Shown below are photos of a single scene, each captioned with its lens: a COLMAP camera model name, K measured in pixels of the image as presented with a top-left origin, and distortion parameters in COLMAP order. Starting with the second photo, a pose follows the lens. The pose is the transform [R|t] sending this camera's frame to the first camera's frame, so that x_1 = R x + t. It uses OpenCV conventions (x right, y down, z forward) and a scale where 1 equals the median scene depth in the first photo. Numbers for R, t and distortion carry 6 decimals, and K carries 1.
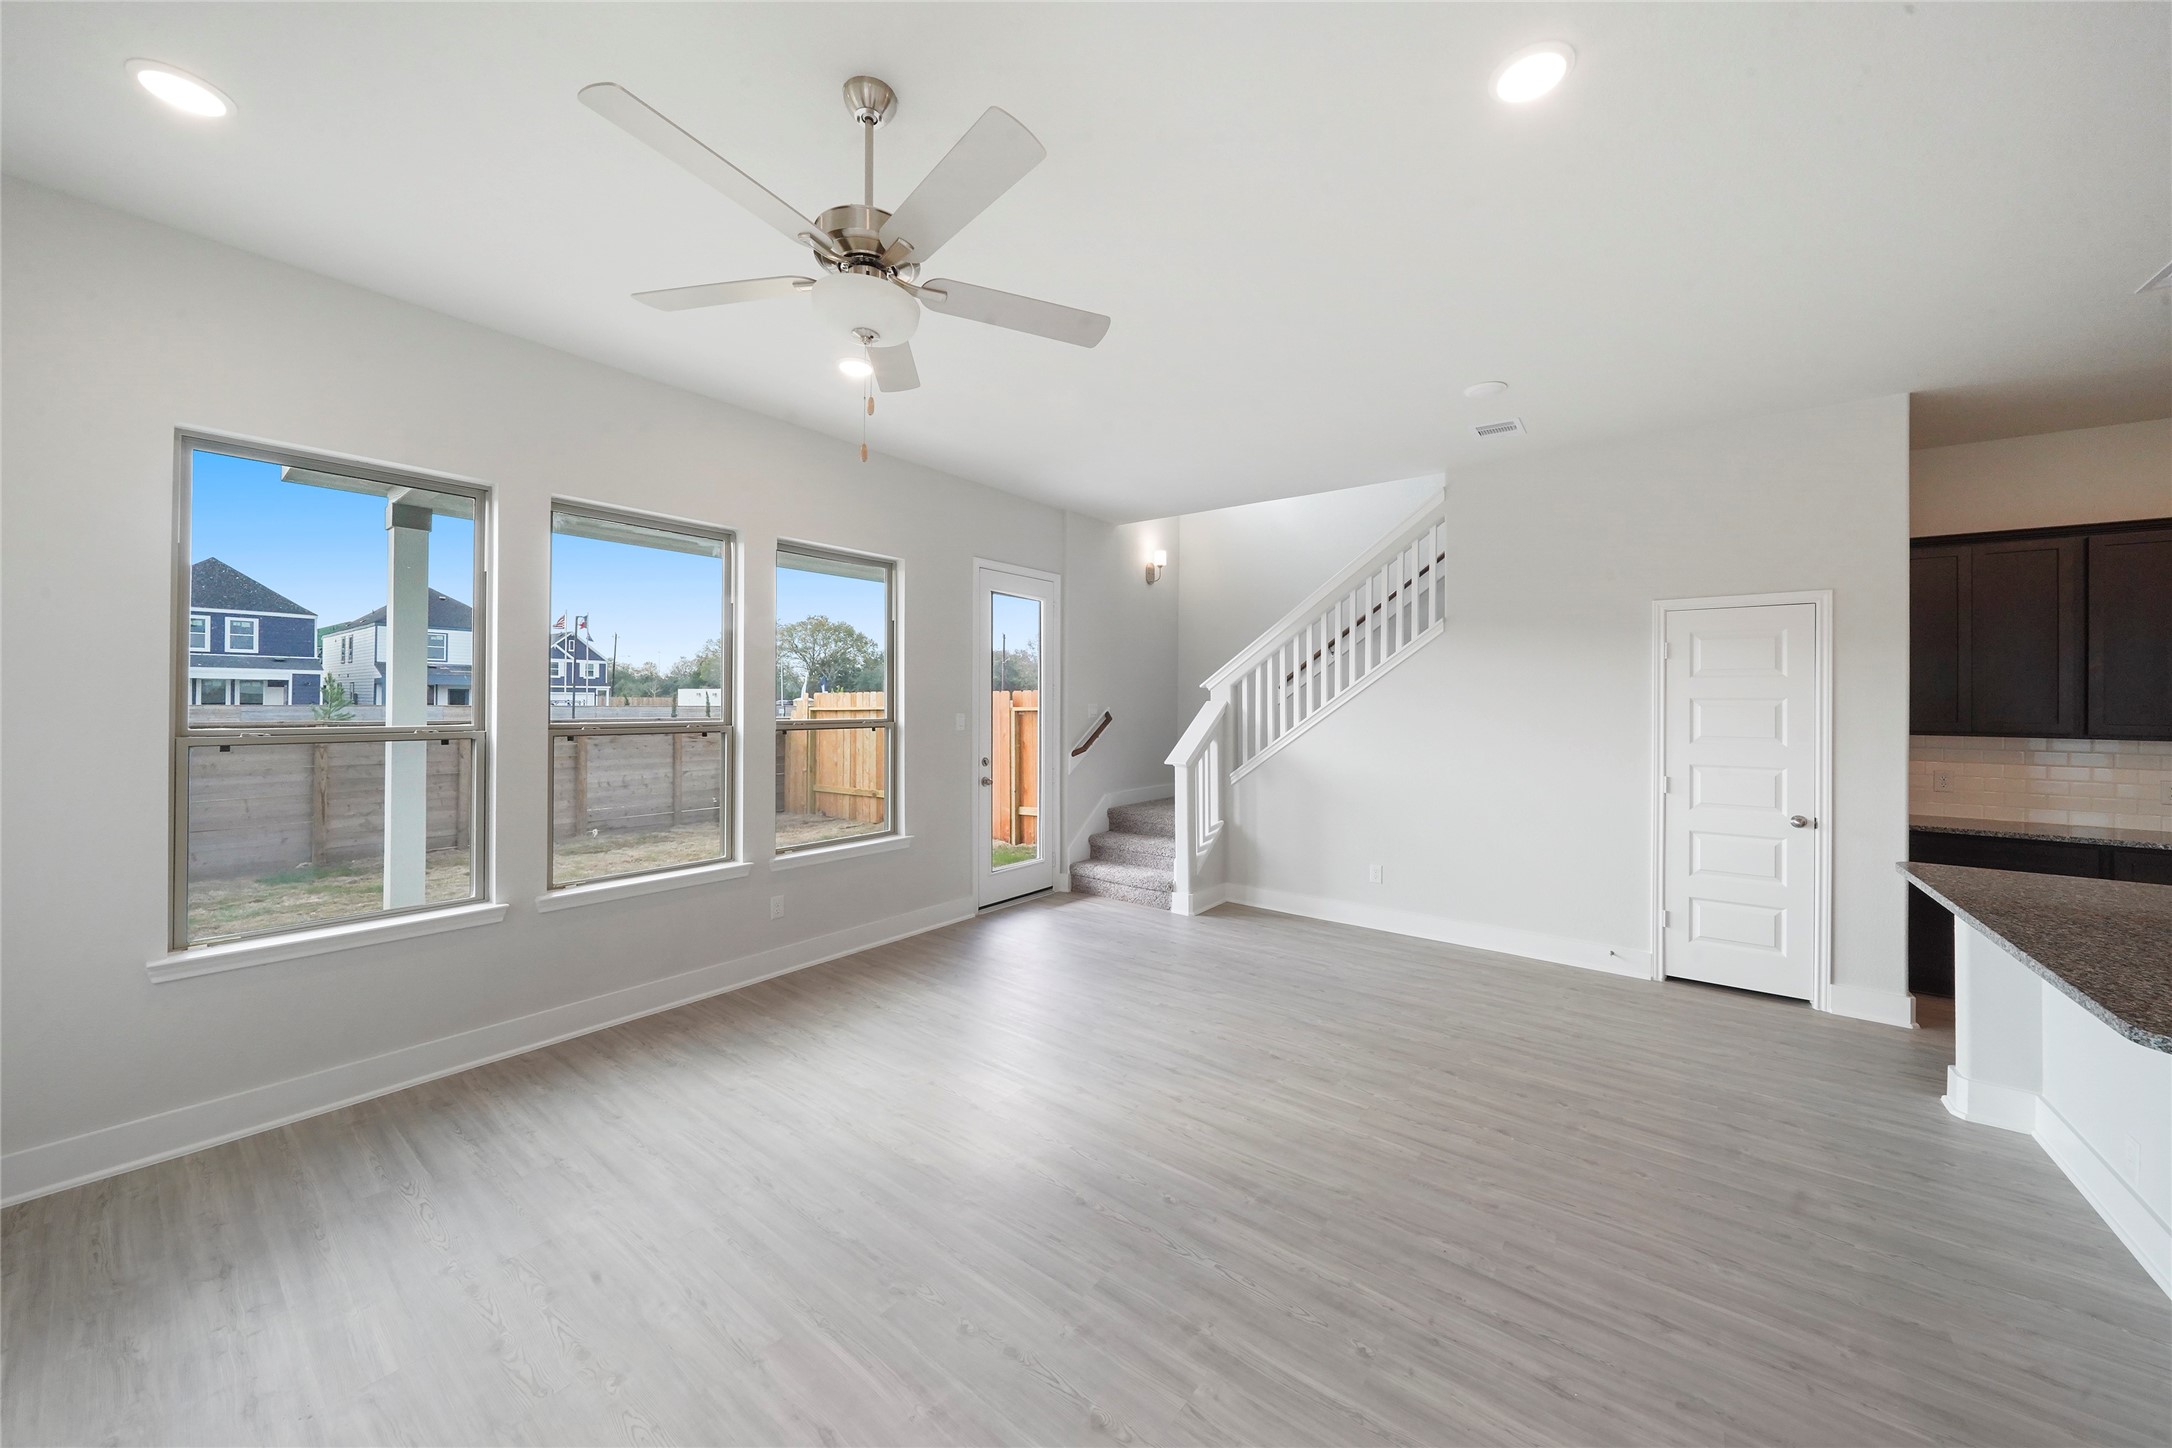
lens RADIAL K [[764.8, 0, 1098.0], [0, 764.8, 693.7], [0, 0, 1]] dist [-0.004203, 0.000172]
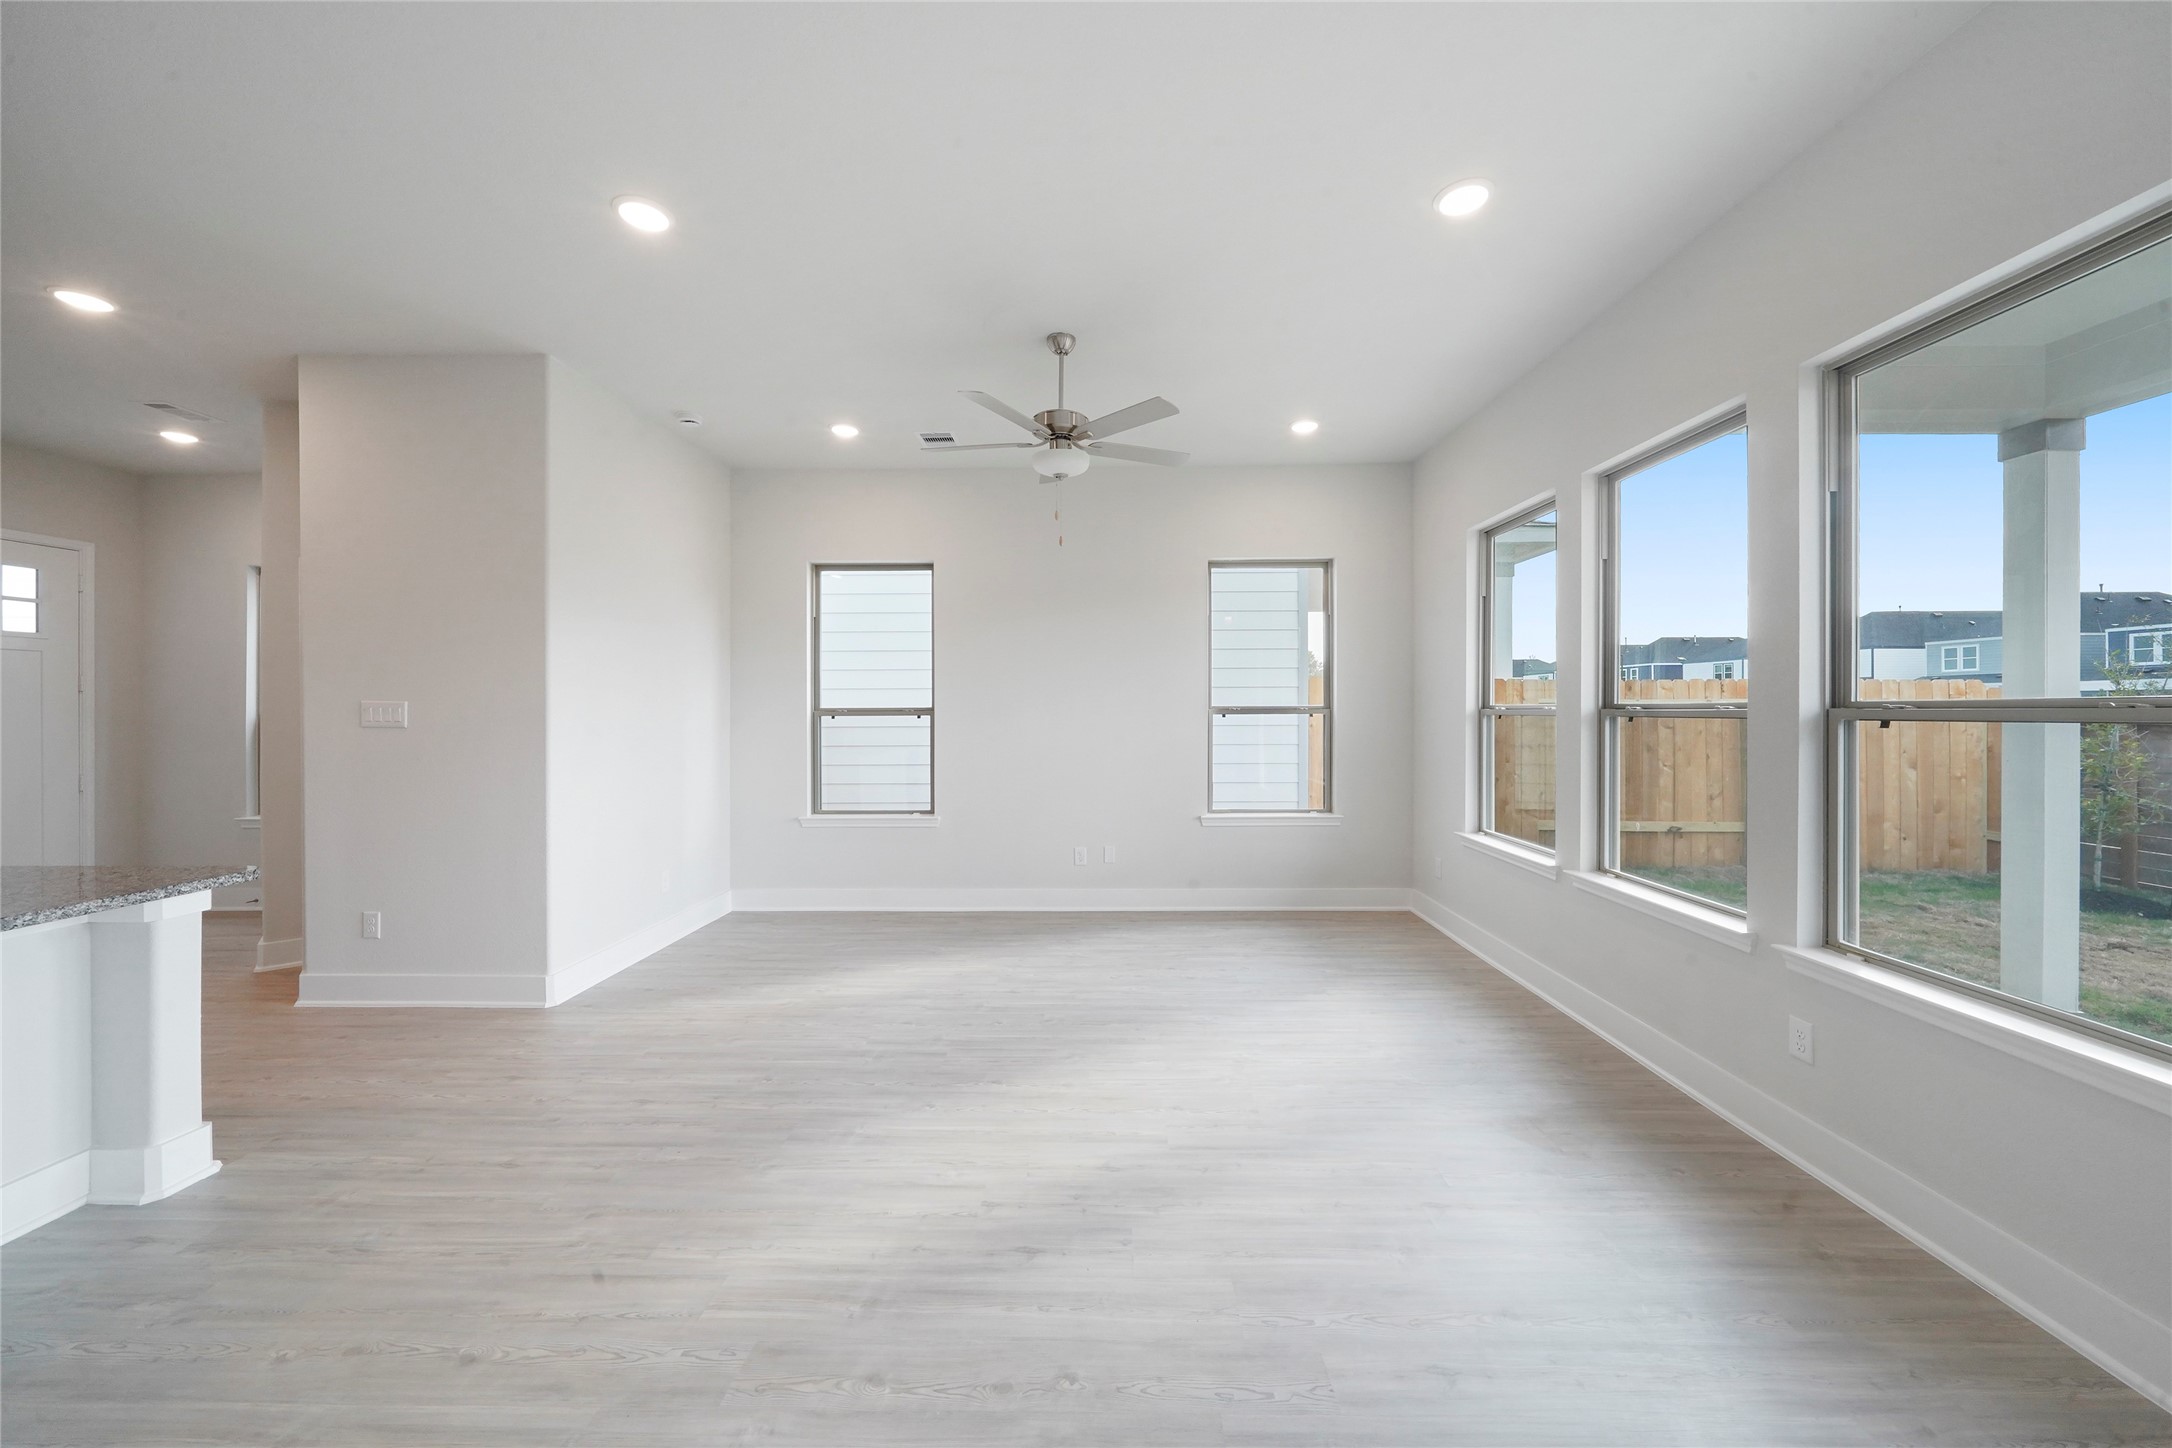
lens RADIAL K [[764.8, 0, 1092.3], [0, 764.8, 703.4], [0, 0, 1]] dist [-0.004203, 0.000172]
pose [[-0.808776, -0.011537, -0.588004, 0.326012], [0.002708, 0.999724, -0.023339, 0.051076], [0.588111, -0.020468, -0.808521, 1.178049]]
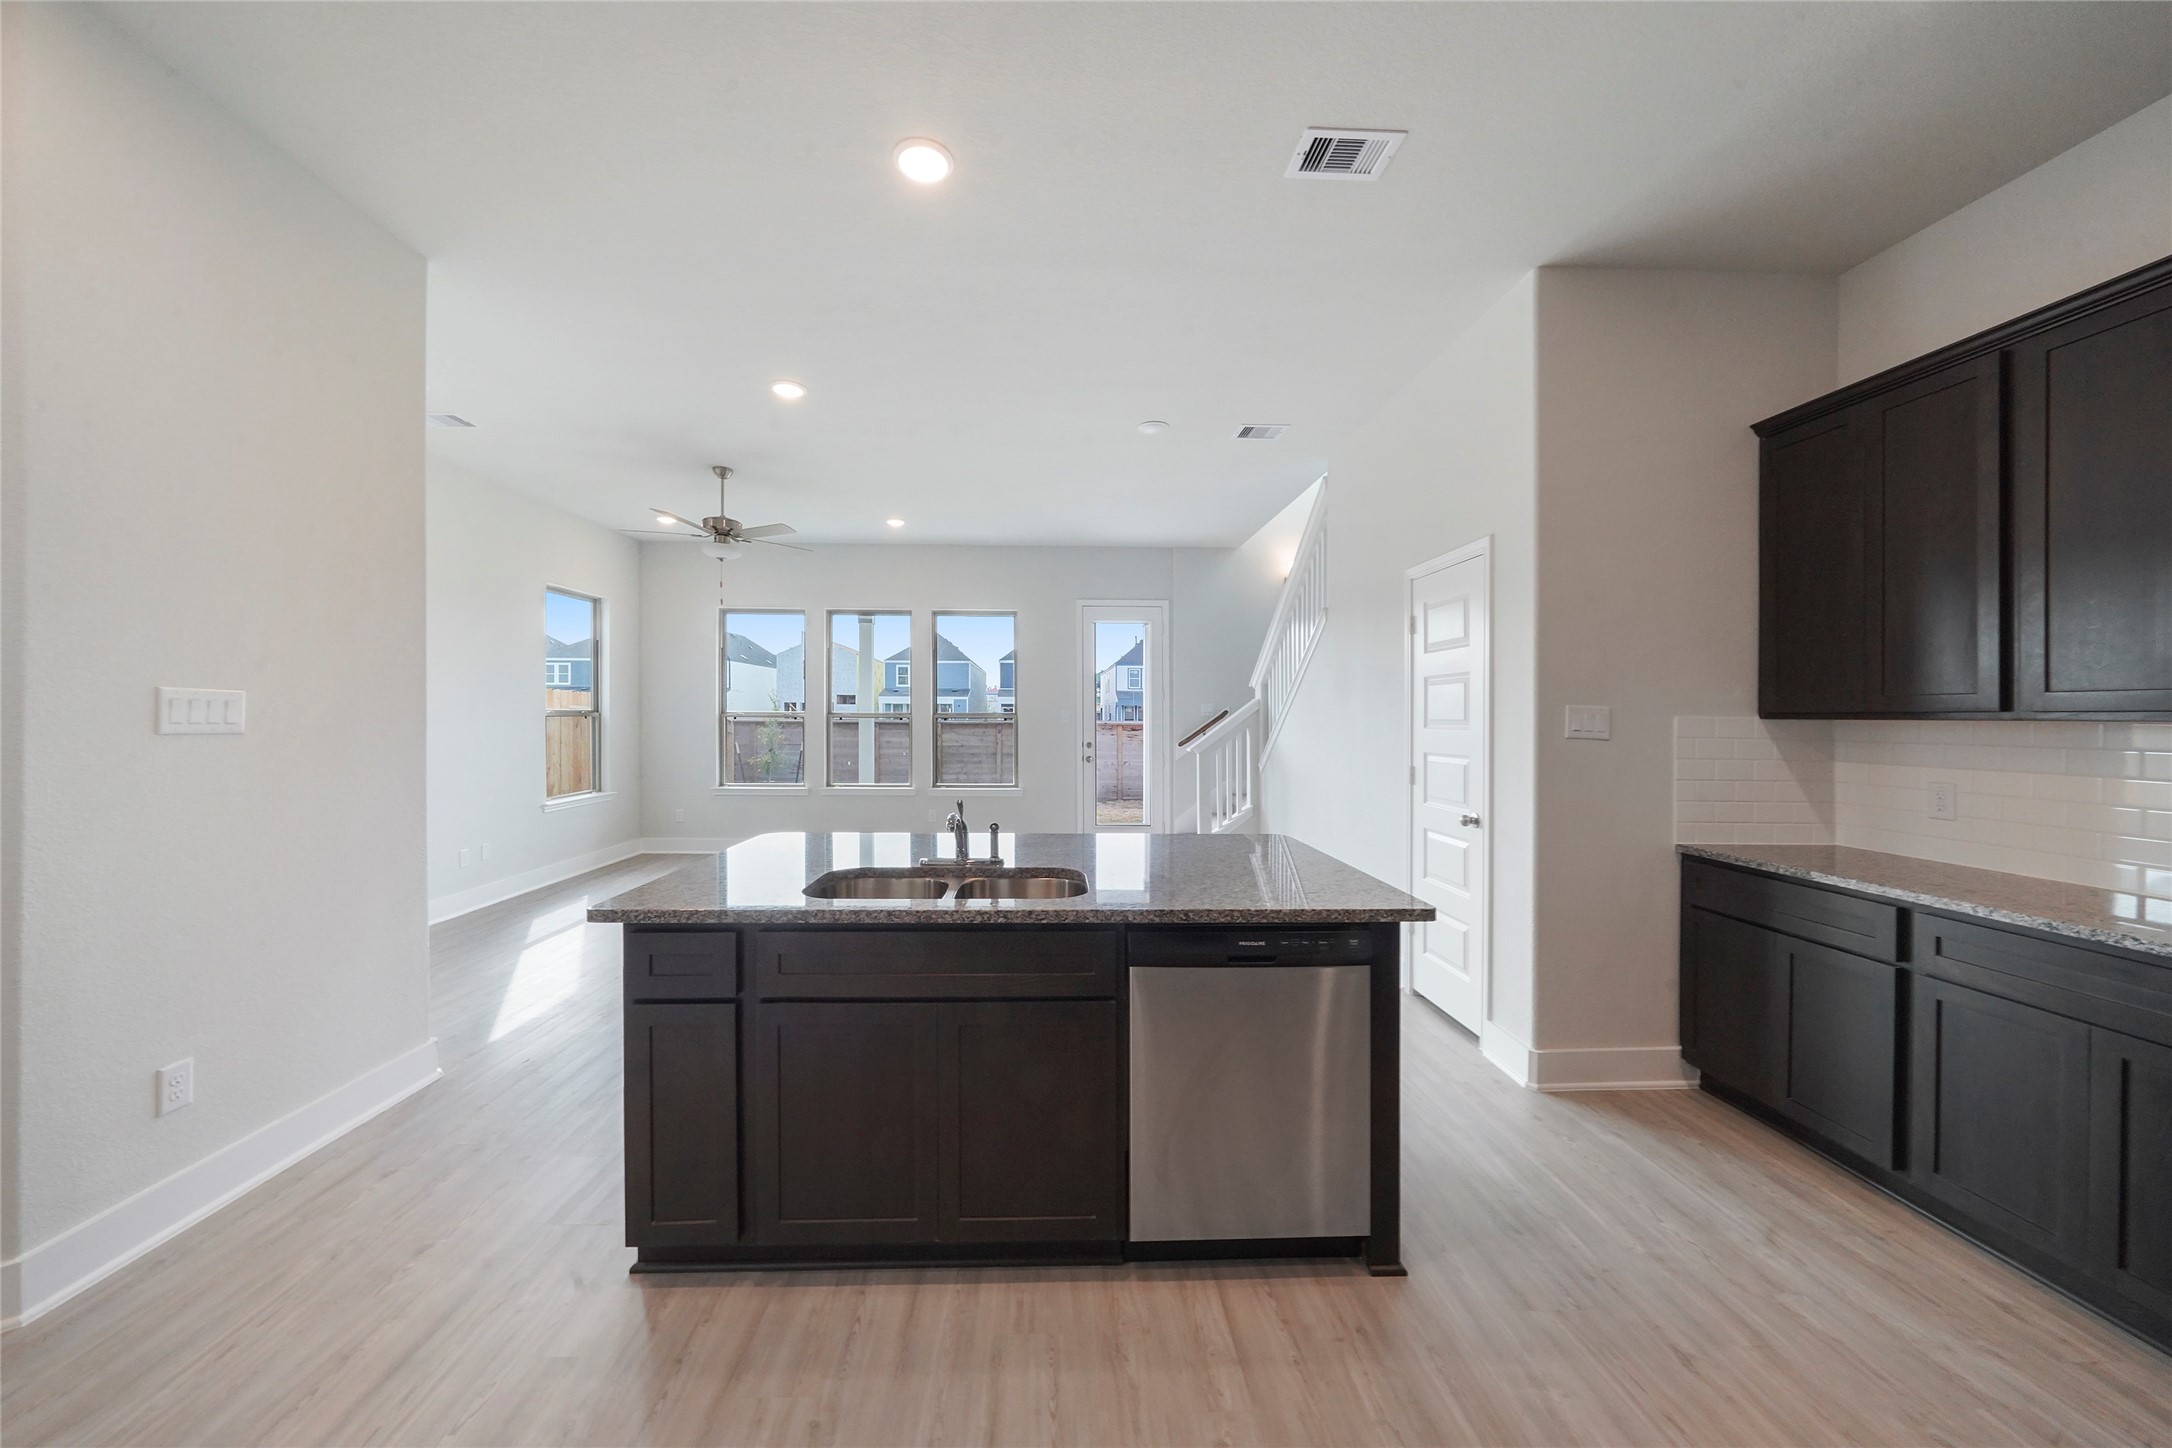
lens RADIAL K [[764.8, 0, 1077.4], [0, 764.8, 721.1], [0, 0, 1]] dist [-0.004203, 0.000172]
pose [[0.633316, 0.000193, -0.773893, 1.231578], [0.008088, 0.999944, 0.006868, 0.048117], [0.773851, -0.010609, 0.633279, 0.131301]]
